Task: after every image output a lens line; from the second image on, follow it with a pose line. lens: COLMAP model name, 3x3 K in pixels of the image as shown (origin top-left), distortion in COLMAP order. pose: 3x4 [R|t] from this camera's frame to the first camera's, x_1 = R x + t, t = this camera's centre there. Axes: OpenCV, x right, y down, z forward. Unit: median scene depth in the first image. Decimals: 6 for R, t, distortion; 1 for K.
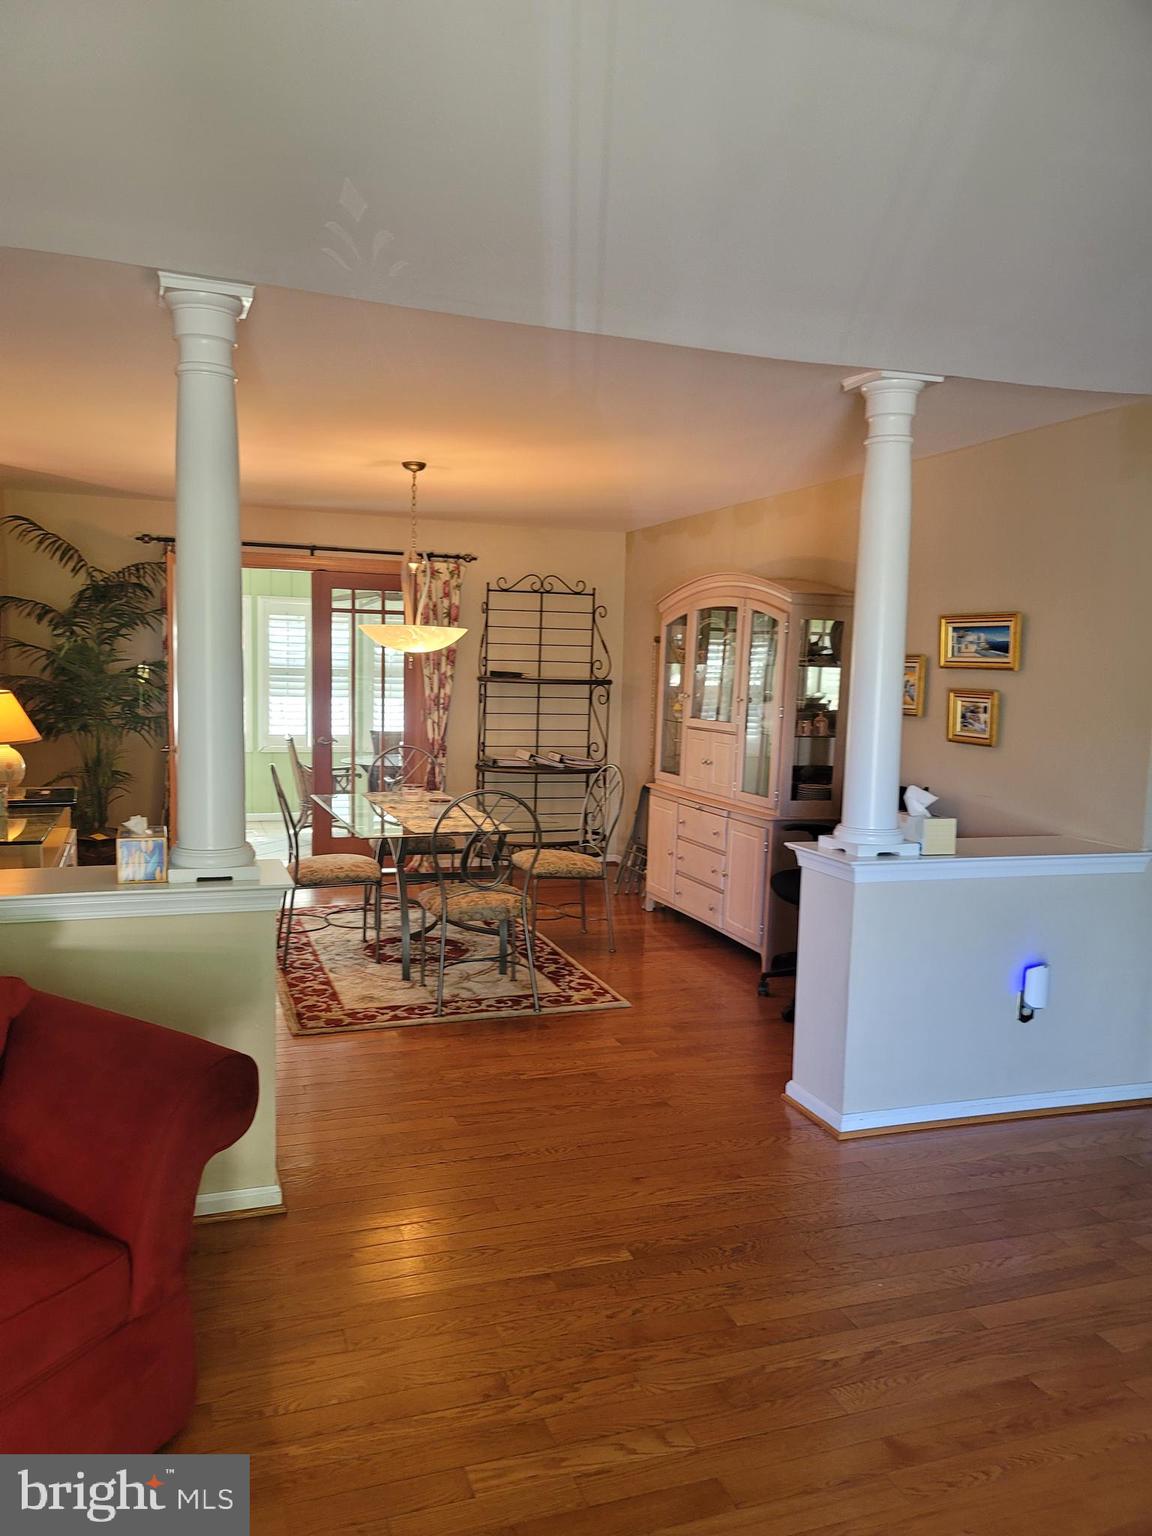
lens RADIAL K [[1134.7, 0, 541.2], [0, 1134.7, 778.8], [0, 0, 1]] dist [0.064051, -0.040929]
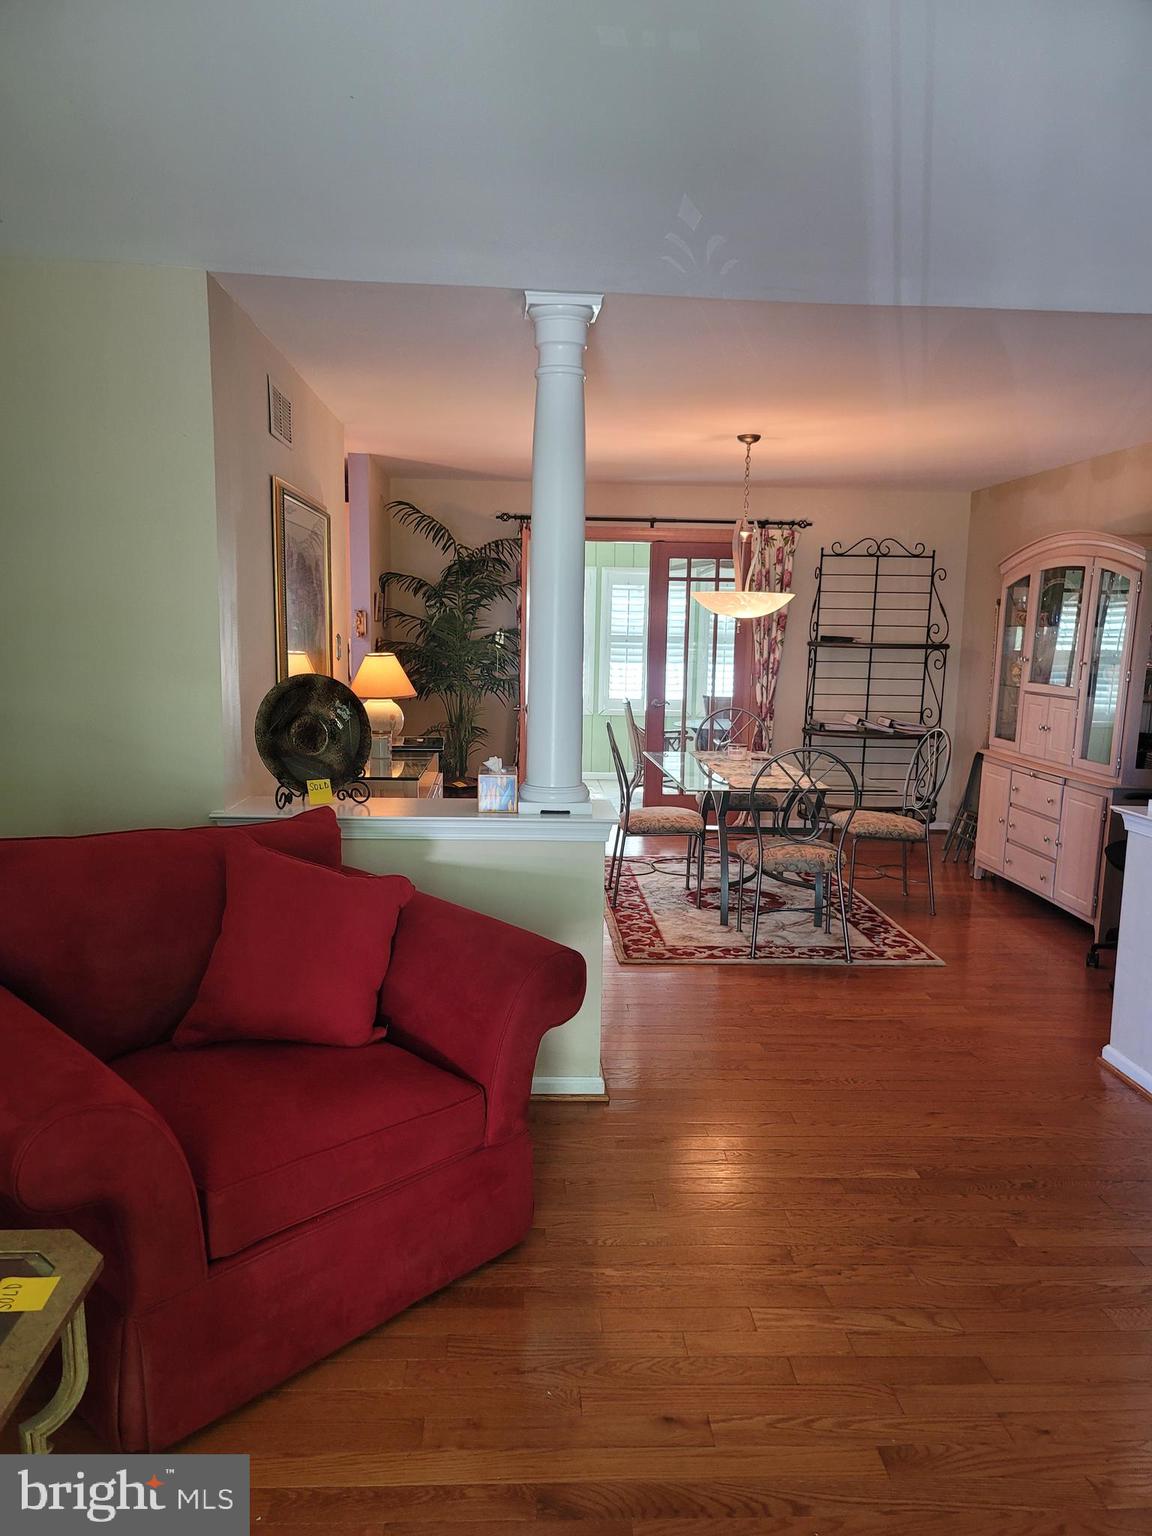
lens RADIAL K [[1134.7, 0, 552.0], [0, 1134.7, 786.6], [0, 0, 1]] dist [0.064051, -0.040929]
pose [[0.959512, 0.034451, -0.279554, 0.021095], [-0.024943, 0.998985, 0.037499, 0.010977], [0.280562, -0.029008, 0.959398, -0.070455]]
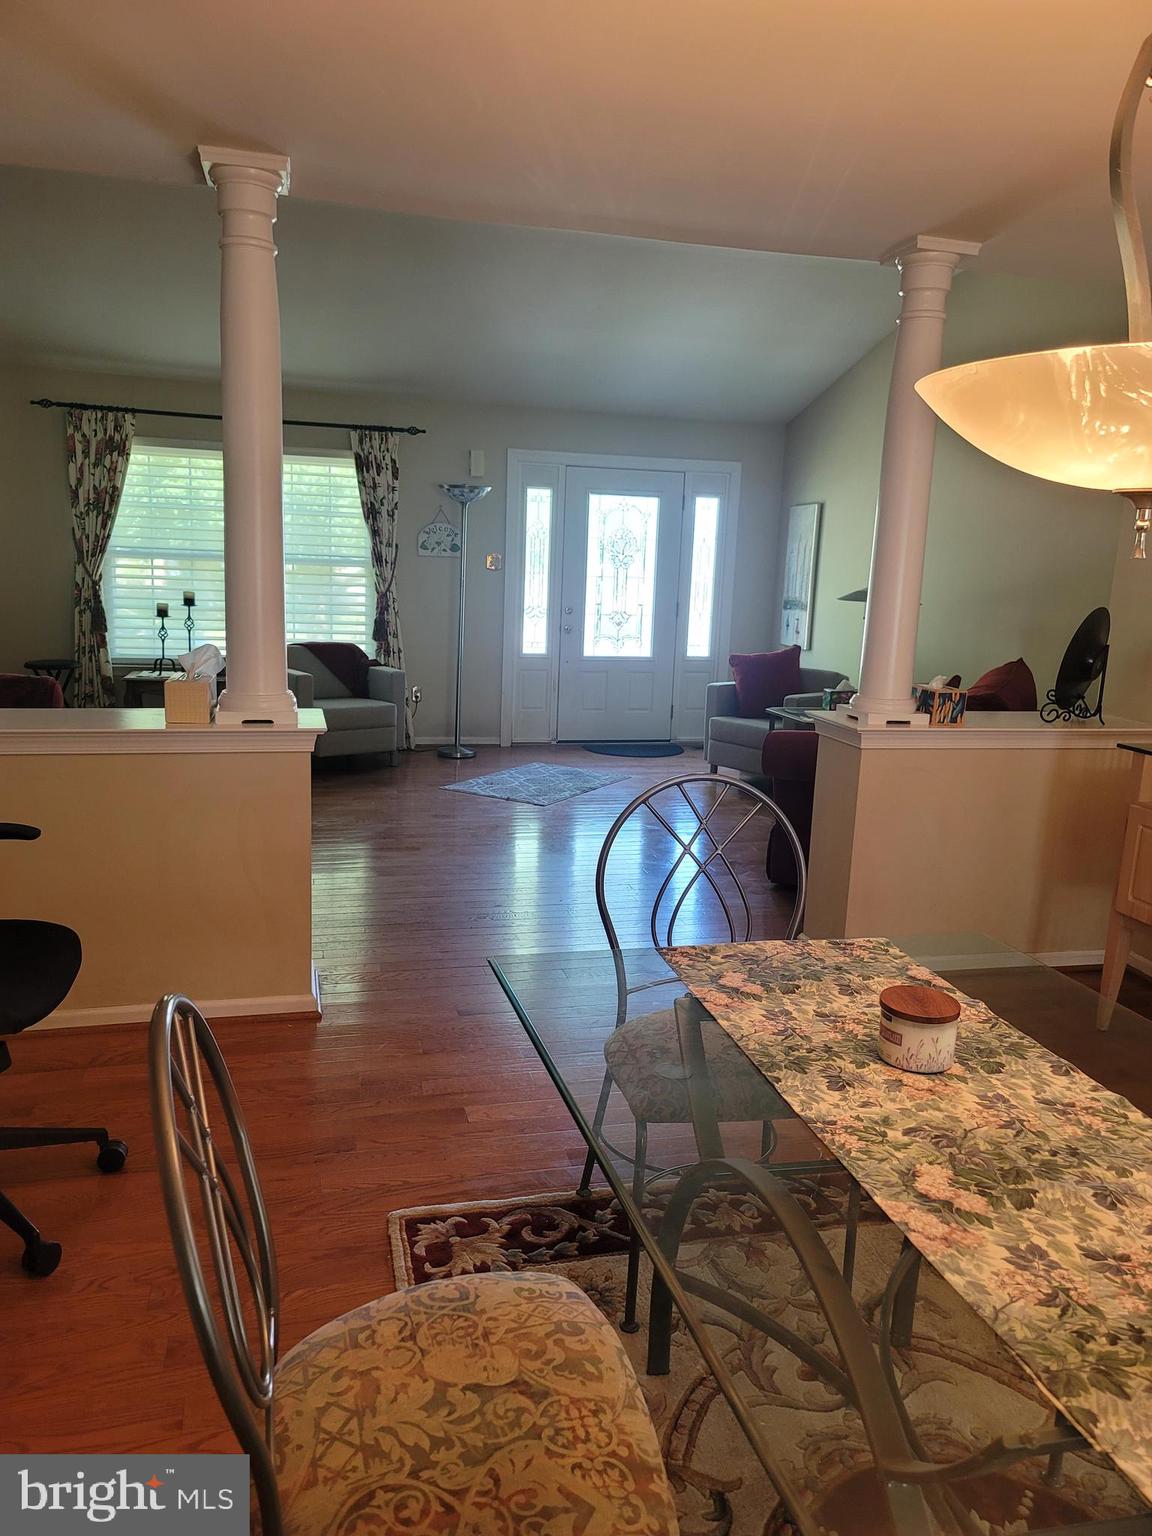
lens RADIAL K [[1134.7, 0, 579.9], [0, 1134.7, 783.0], [0, 0, 1]] dist [0.064051, -0.040929]
pose [[-0.996148, -0.070715, 0.051853, -0.015085], [-0.051903, 0.952104, 0.301337, -0.128760], [-0.070679, 0.297485, -0.952107, 1.377469]]
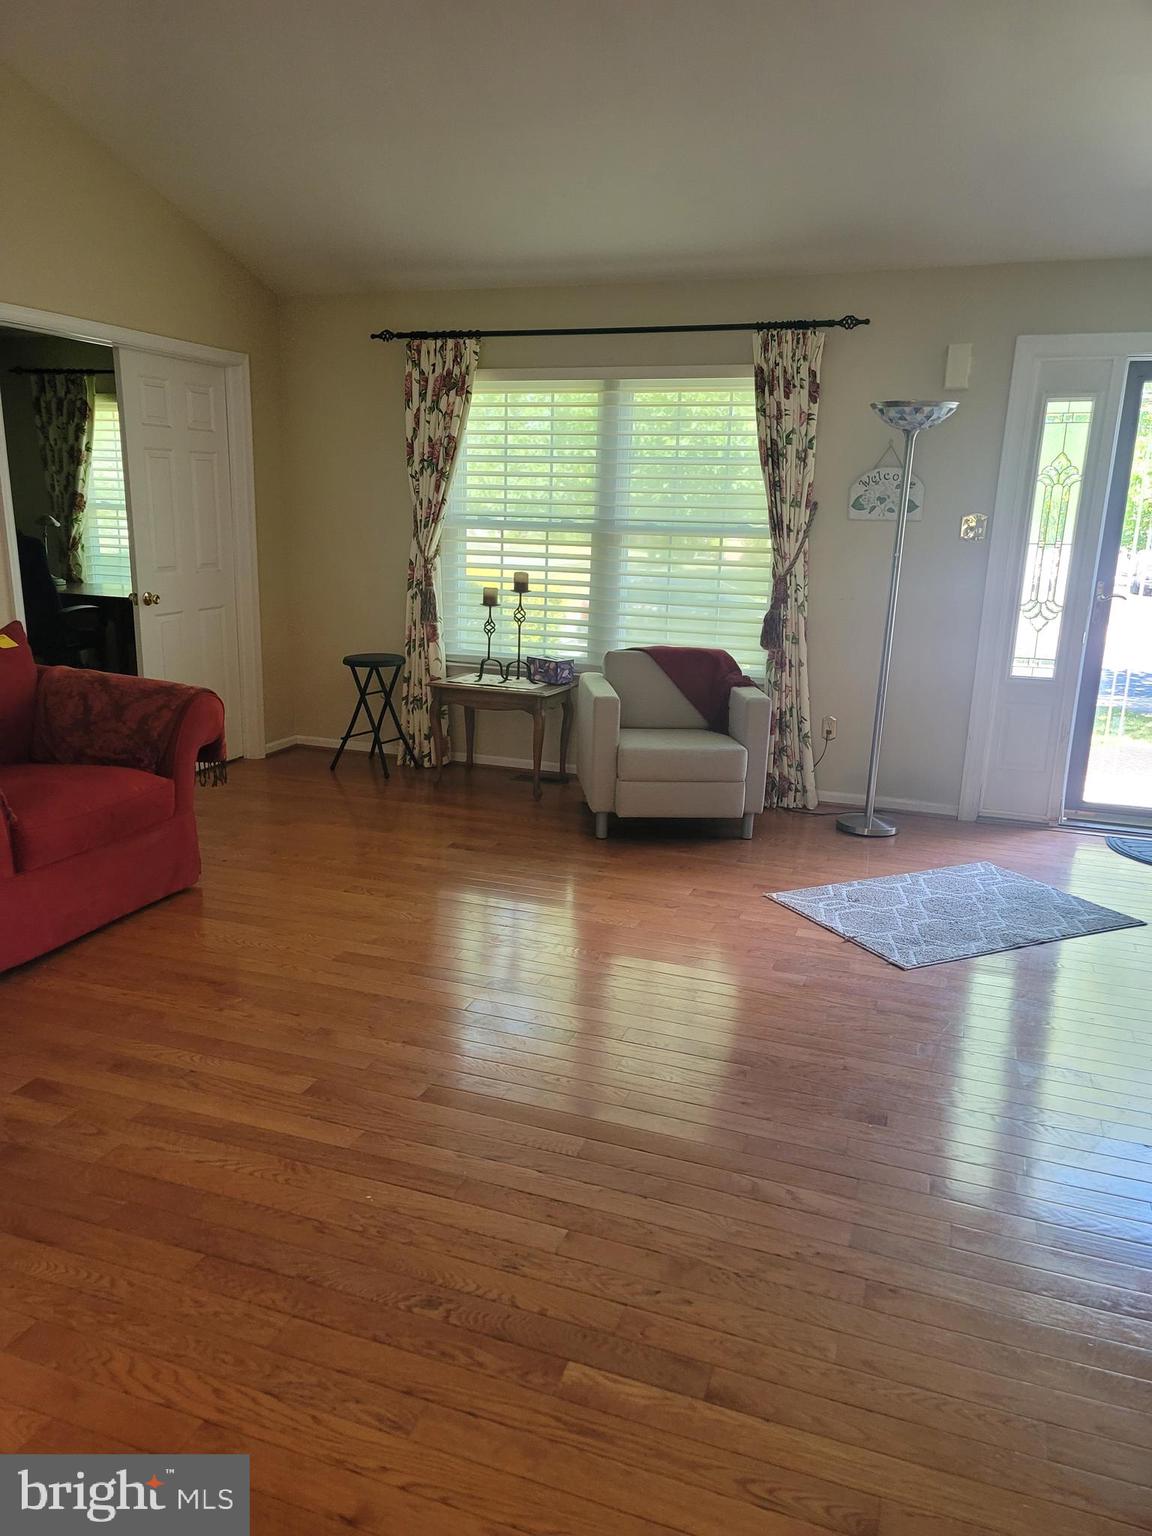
lens RADIAL K [[1134.7, 0, 547.6], [0, 1134.7, 789.0], [0, 0, 1]] dist [0.064051, -0.040929]
pose [[-0.779101, -0.190058, 0.597394, -0.139077], [0.026262, 0.942204, 0.334008, -0.065478], [-0.626348, 0.275915, -0.729081, 0.799908]]
